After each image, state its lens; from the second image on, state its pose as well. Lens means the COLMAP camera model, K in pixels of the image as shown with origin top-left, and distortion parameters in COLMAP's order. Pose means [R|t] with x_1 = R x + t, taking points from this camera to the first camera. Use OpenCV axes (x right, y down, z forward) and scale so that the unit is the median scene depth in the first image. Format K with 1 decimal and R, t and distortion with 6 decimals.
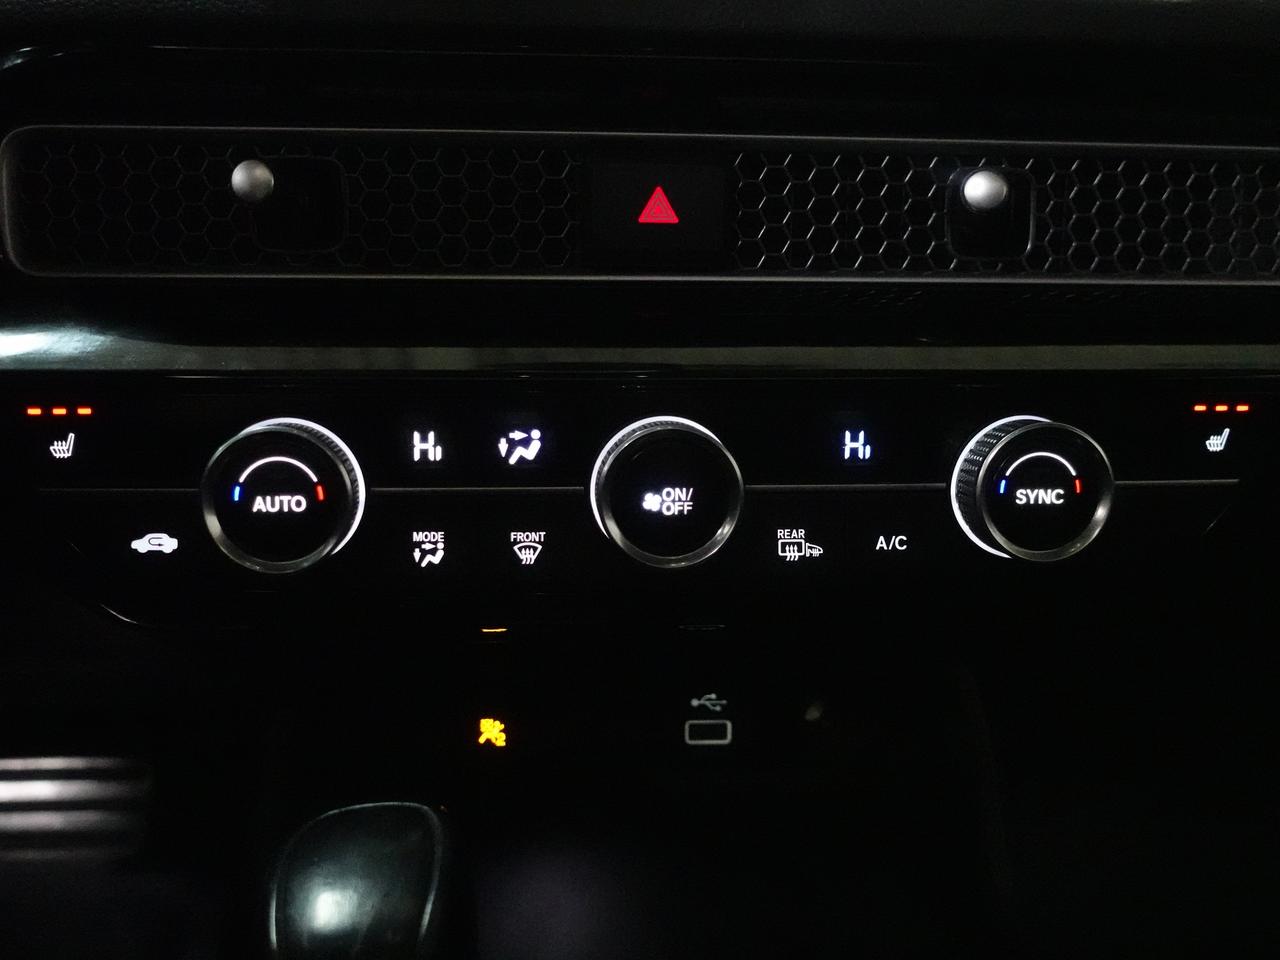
lens RADIAL K [[1117.4, 0, 641.7], [0, 1117.4, 479.4], [0, 0, 1]] dist [-0.001598, -0.000765]
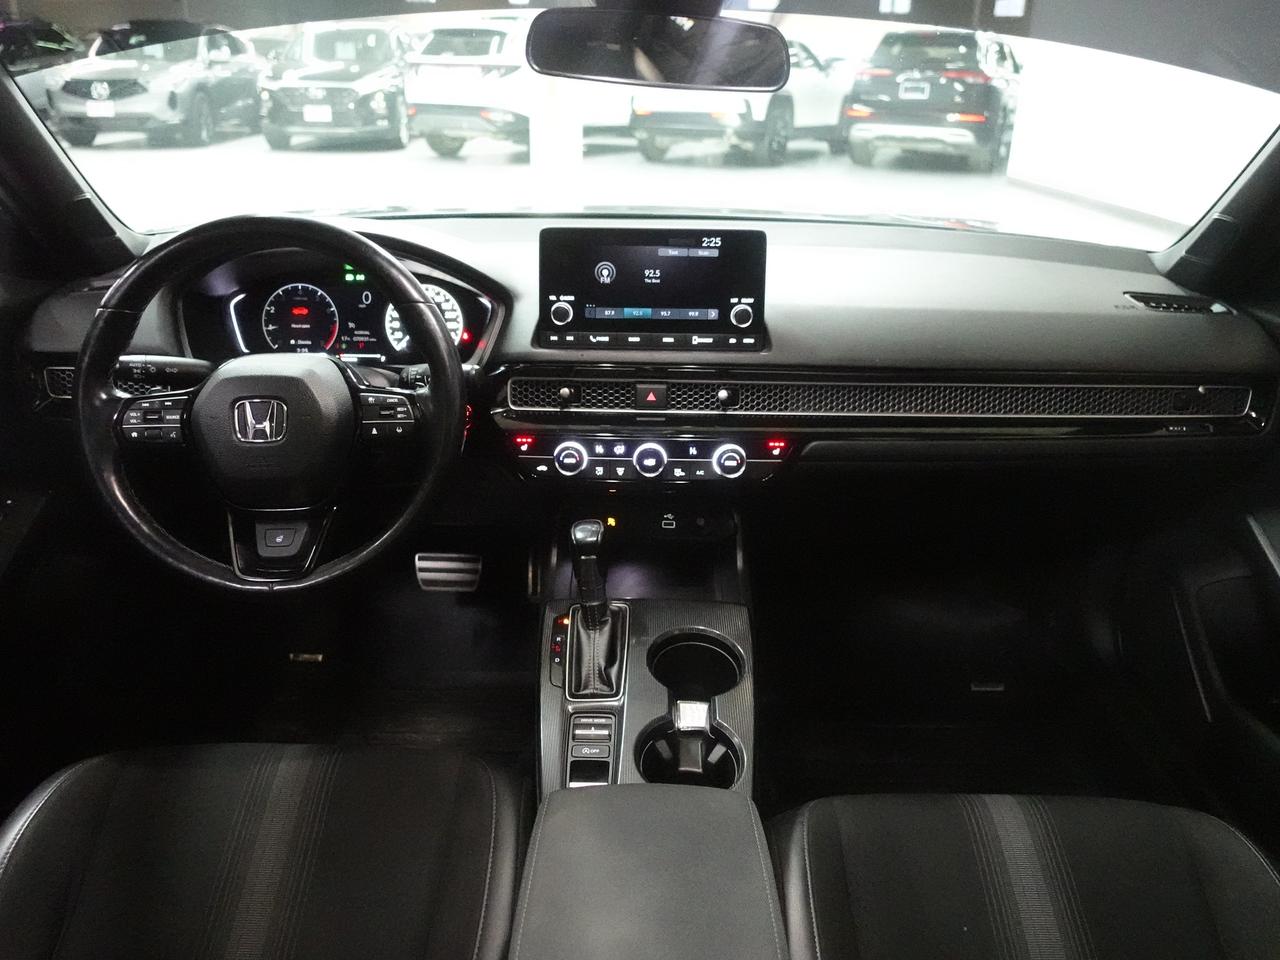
lens RADIAL K [[896.4, 0, 643.6], [0, 896.4, 483.8], [0, 0, 1]] dist [0.008473, 0.000732]
pose [[0.995544, 0.025717, -0.090728, 0.333881], [-0.021591, 0.998700, 0.046174, -0.062040], [0.091798, -0.044009, 0.994805, -2.706462]]
